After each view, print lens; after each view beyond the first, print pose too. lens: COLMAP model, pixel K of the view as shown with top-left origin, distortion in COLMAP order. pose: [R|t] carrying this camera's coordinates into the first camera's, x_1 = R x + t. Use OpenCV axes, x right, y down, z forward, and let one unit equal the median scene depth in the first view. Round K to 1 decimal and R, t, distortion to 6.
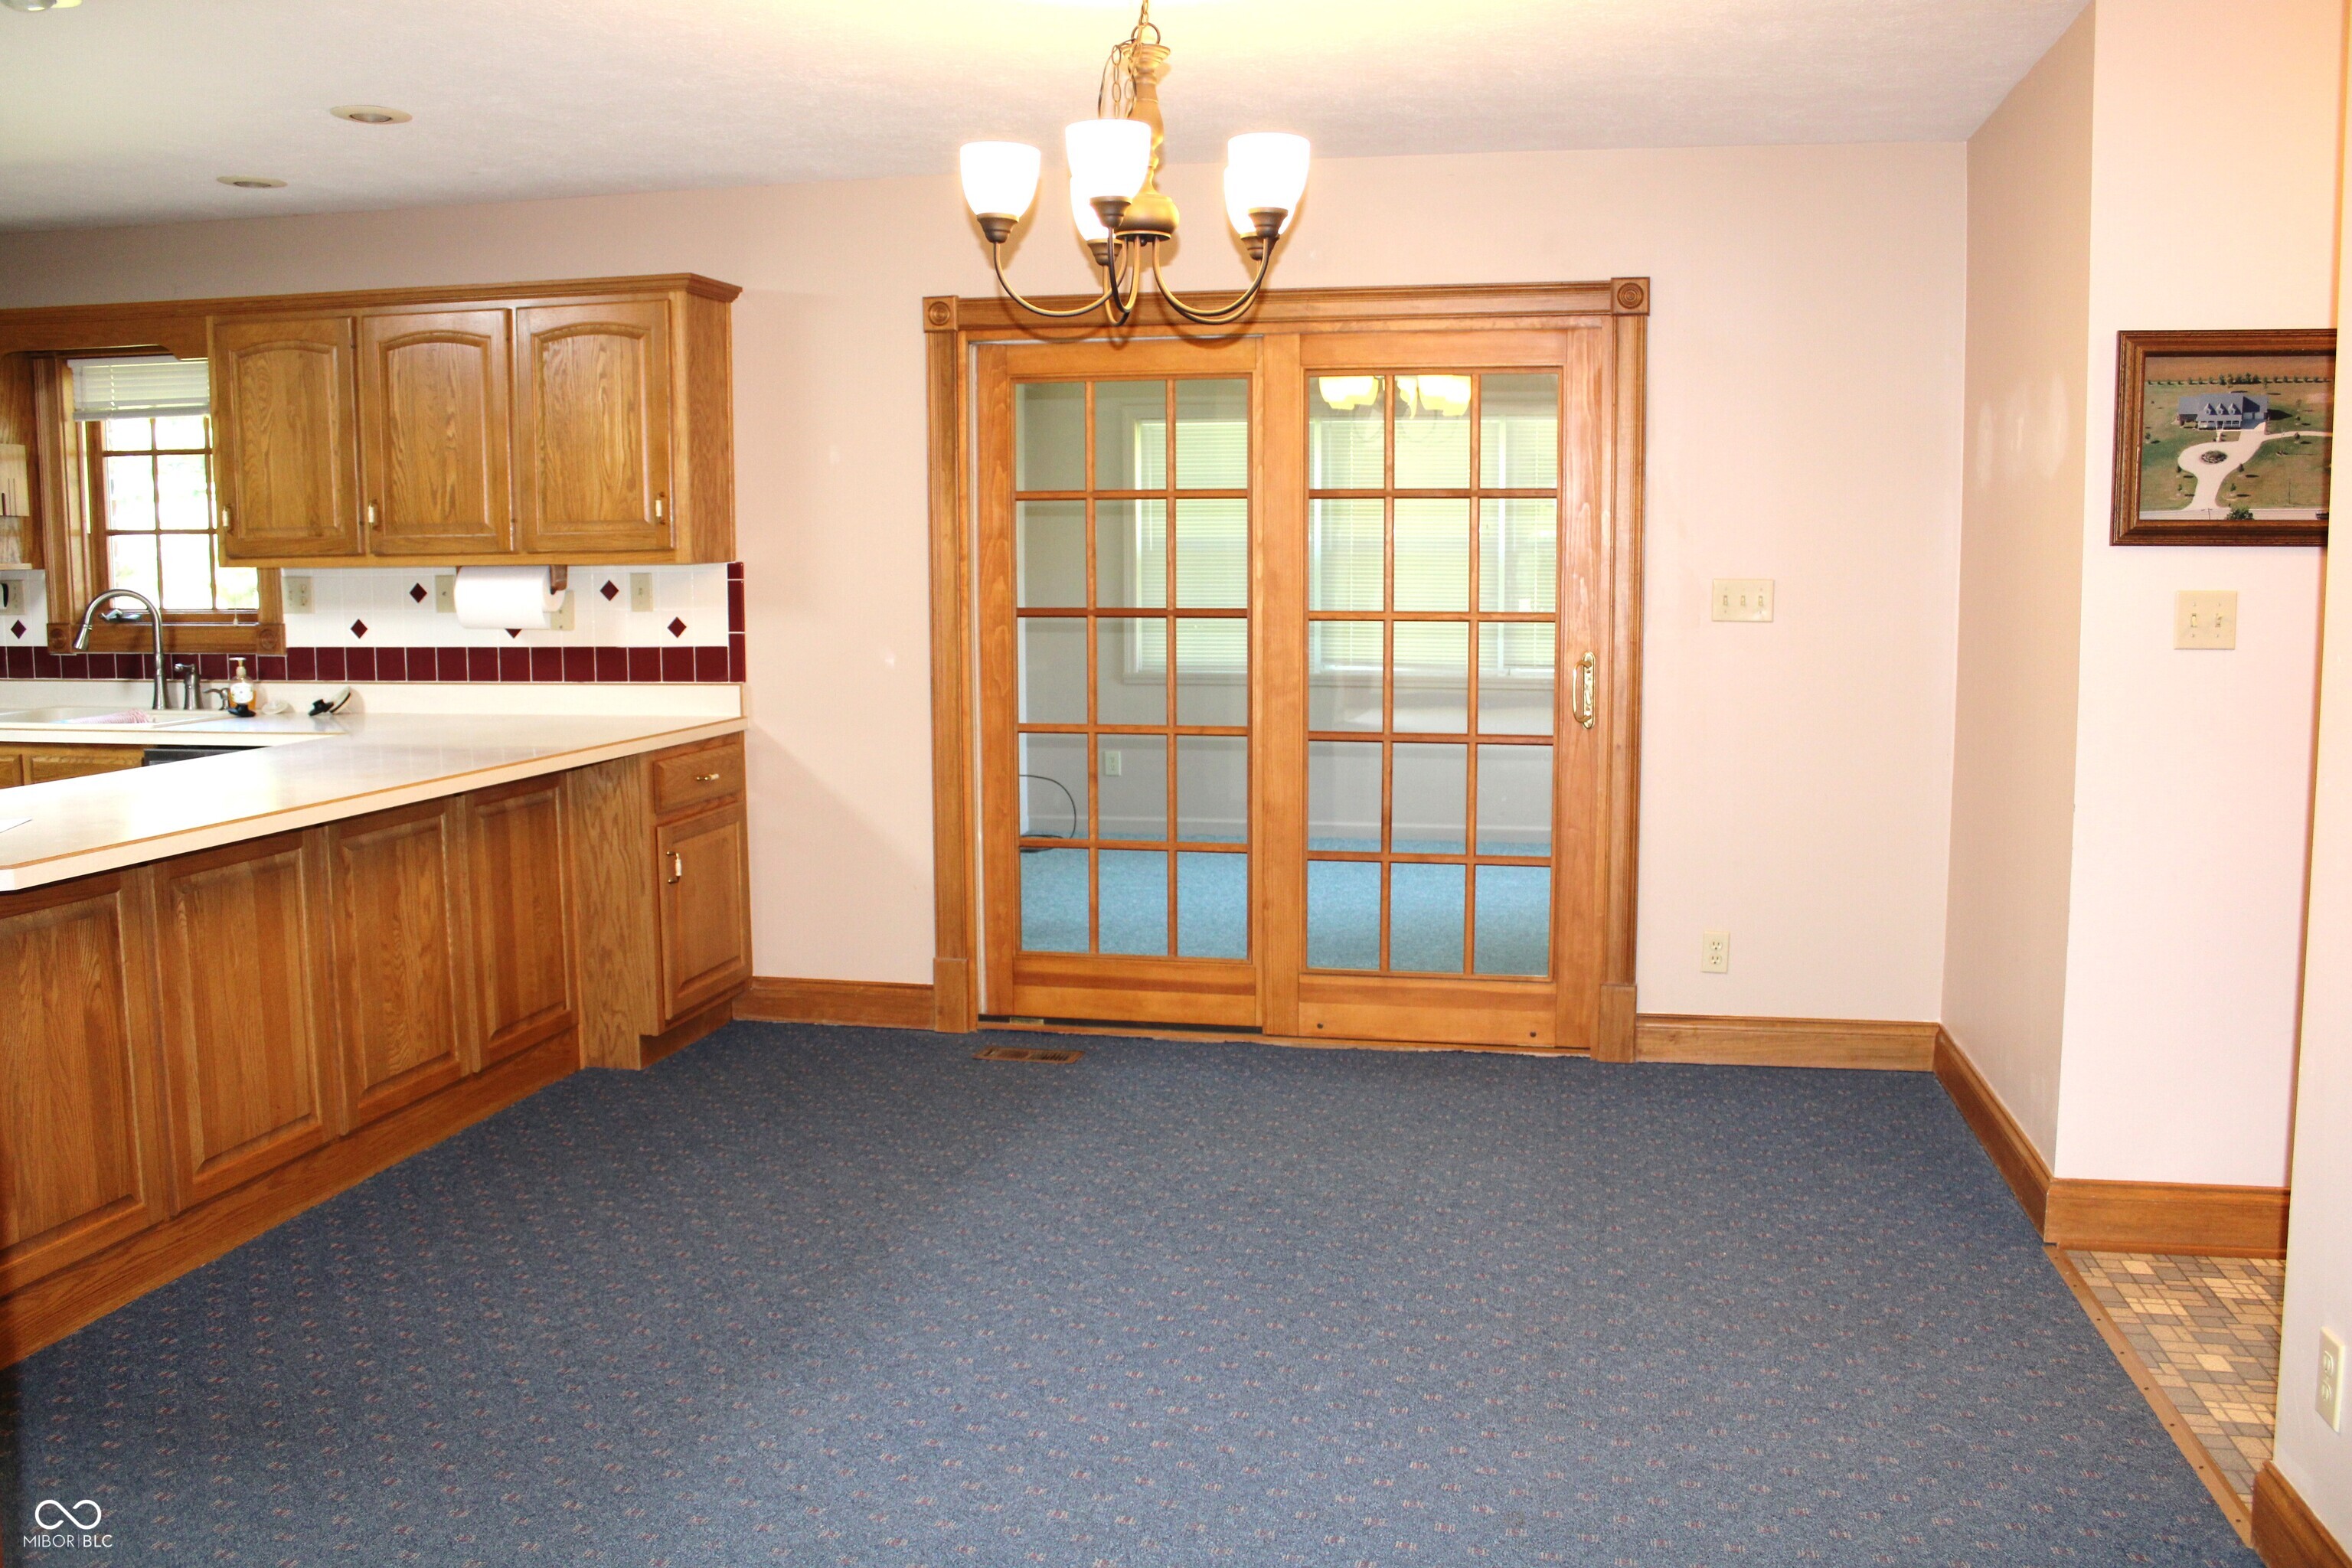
lens RADIAL K [[1960.0, 0, 1175.6], [0, 1960.0, 785.9], [0, 0, 1]] dist [-0.159084, 0.140878]
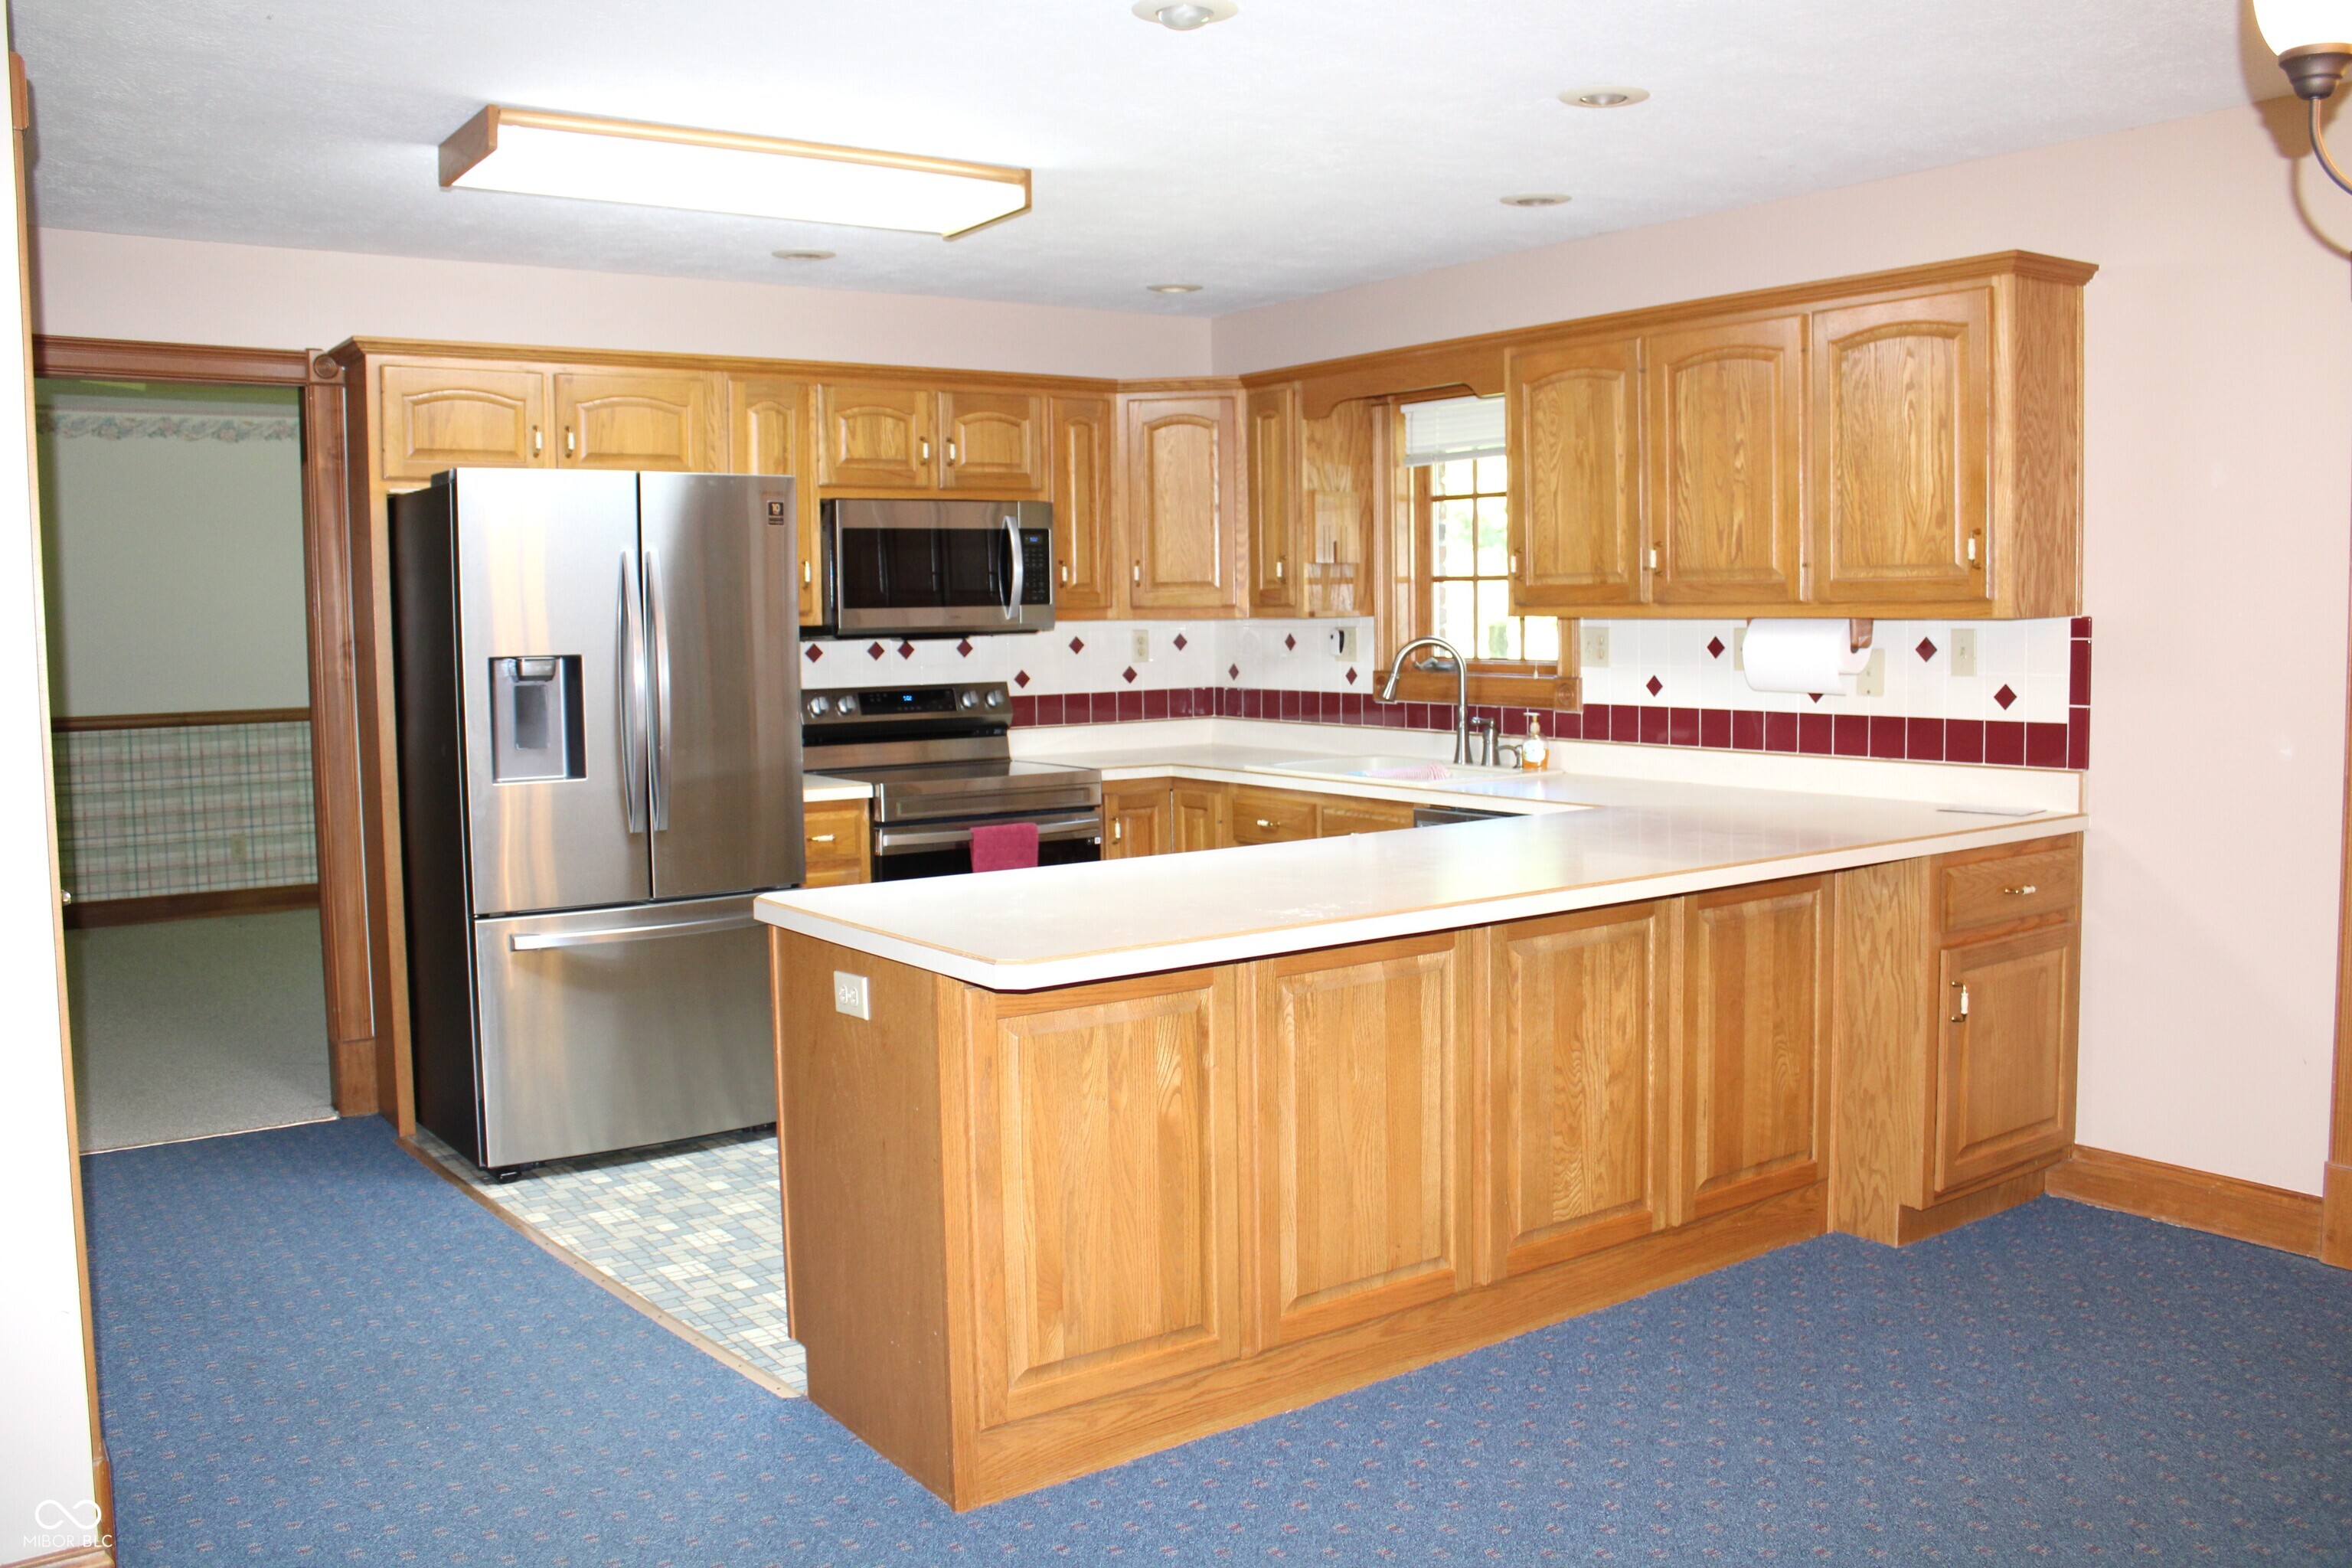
lens RADIAL K [[1960.0, 0, 1188.4], [0, 1960.0, 764.6], [0, 0, 1]] dist [-0.159084, 0.140878]
pose [[0.734652, 0.046510, -0.676848, 0.033223], [-0.068230, 0.997654, -0.005502, -0.028265], [0.675005, 0.050224, 0.736102, 0.204418]]
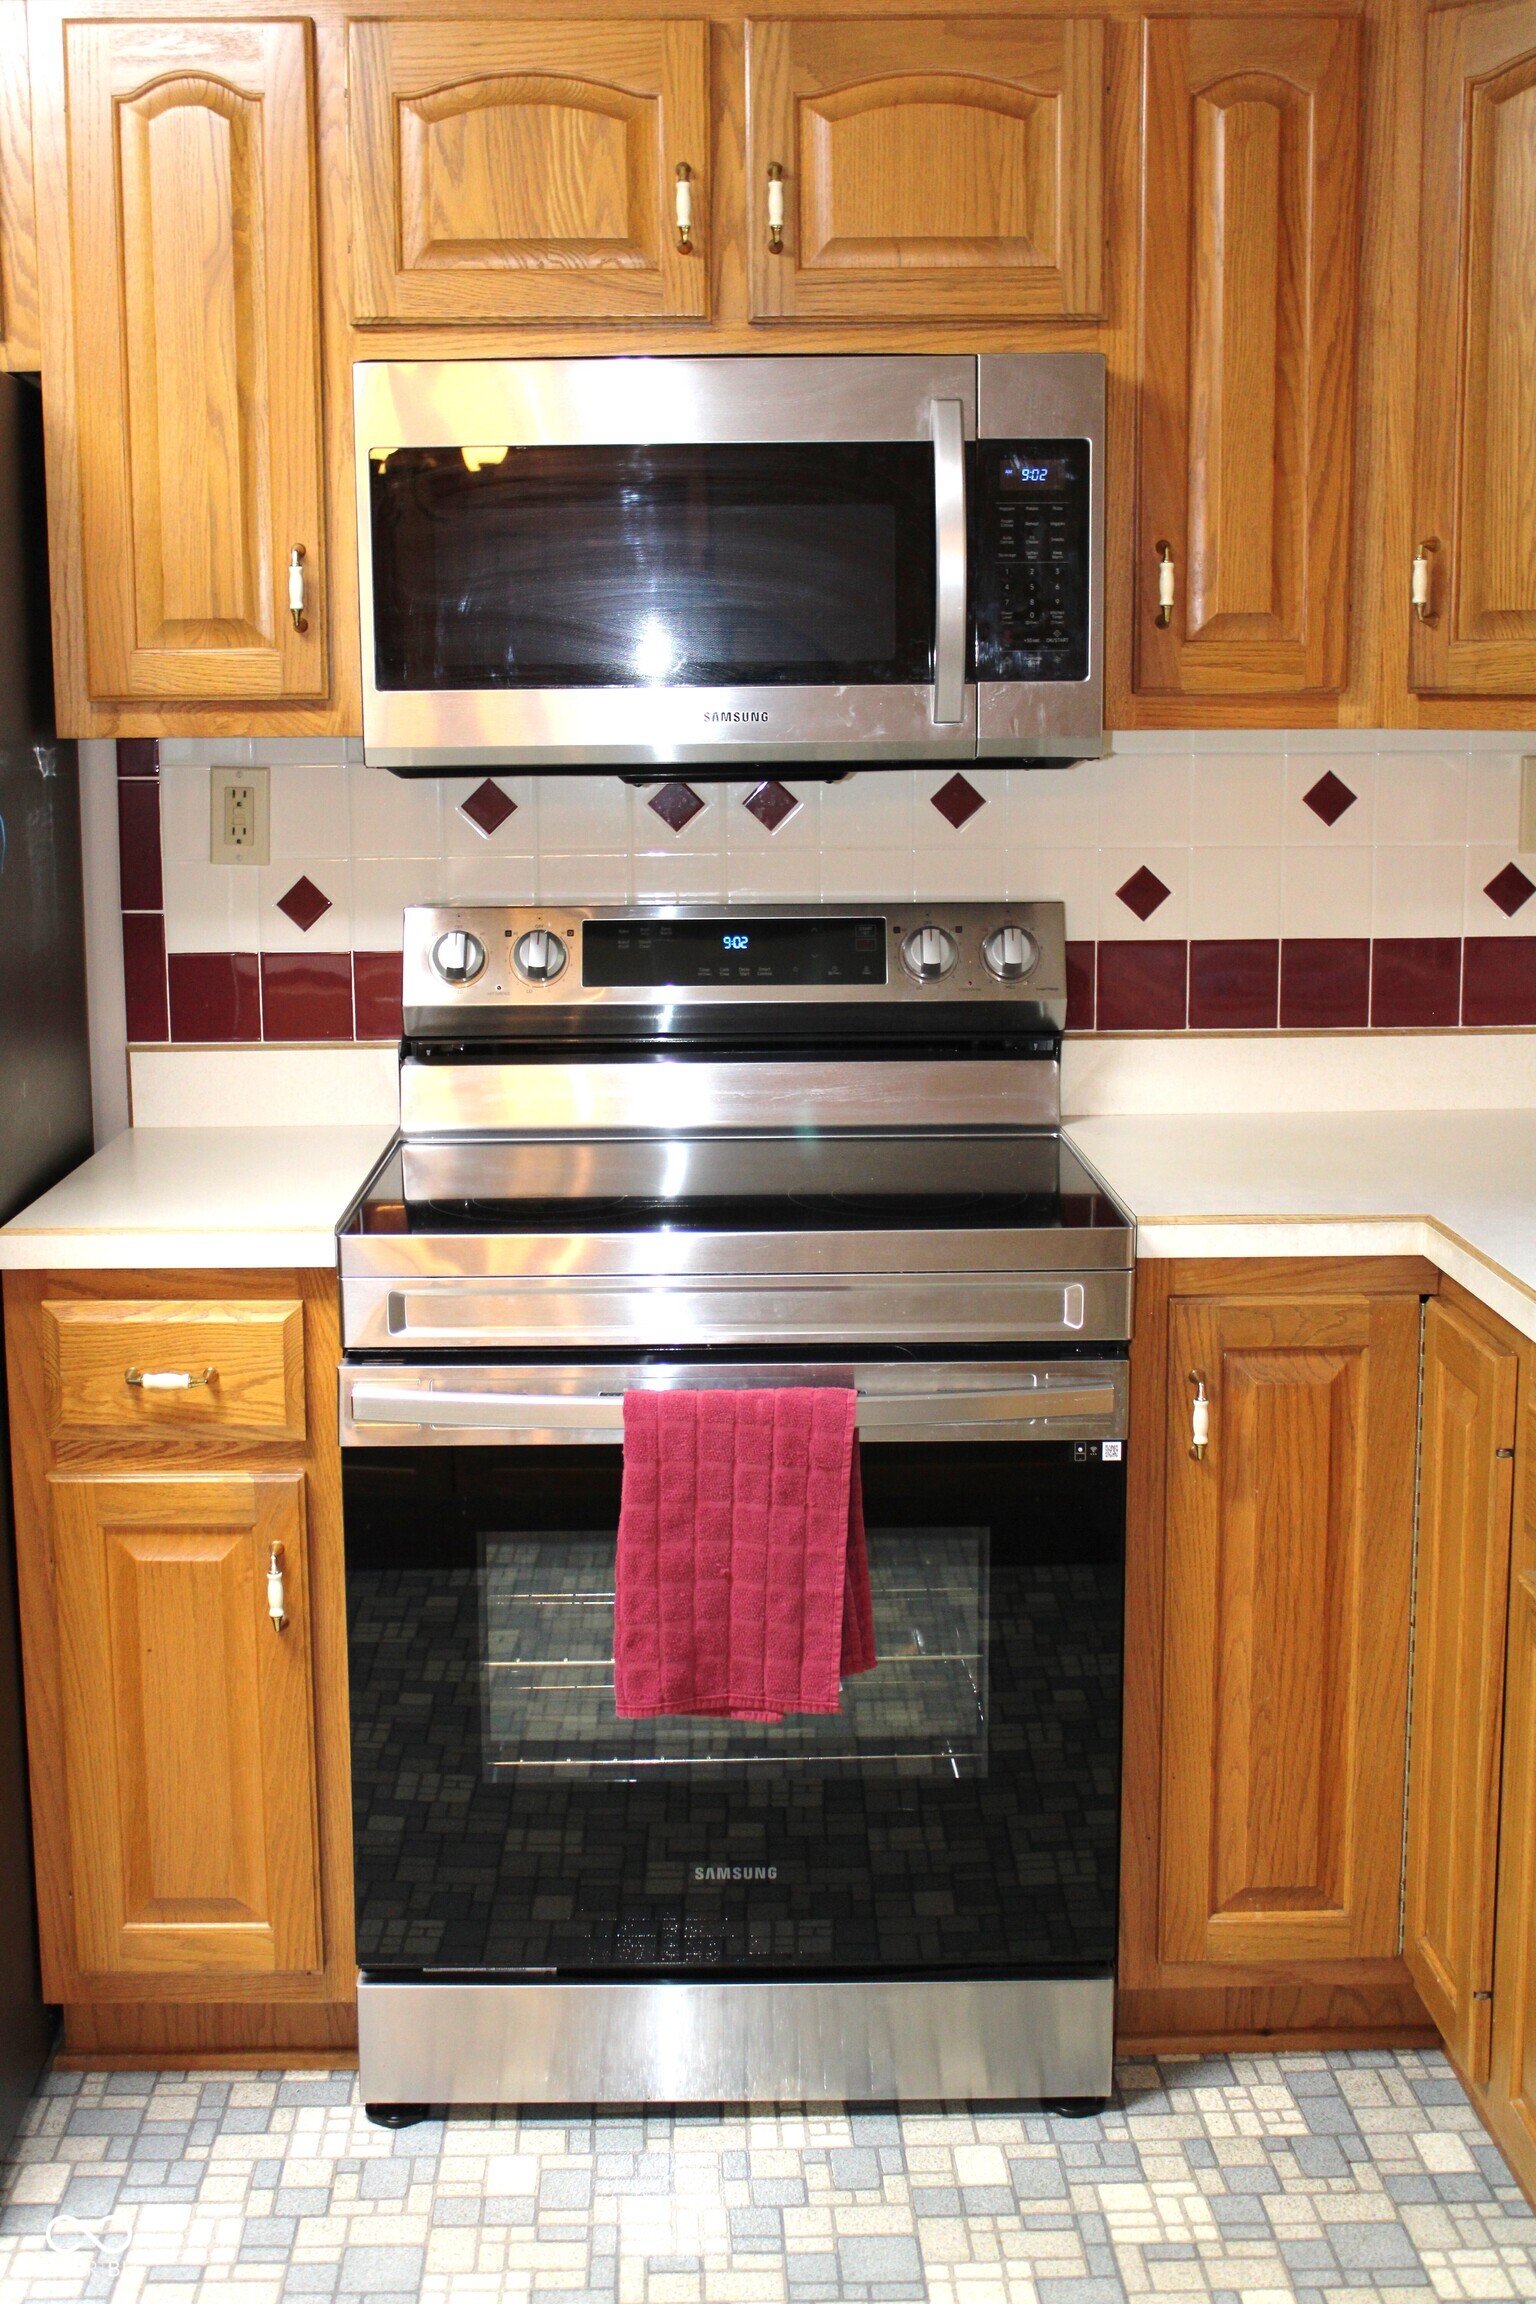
lens RADIAL K [[2739.2, 0, 755.1], [0, 2739.2, 1105.0], [0, 0, 1]] dist [-0.052394, 0.000000]
pose [[0.231417, 0.155265, -0.960385, -0.324005], [-0.107442, 0.985222, 0.133391, -0.107532], [0.966904, 0.072317, 0.244679, 0.821343]]
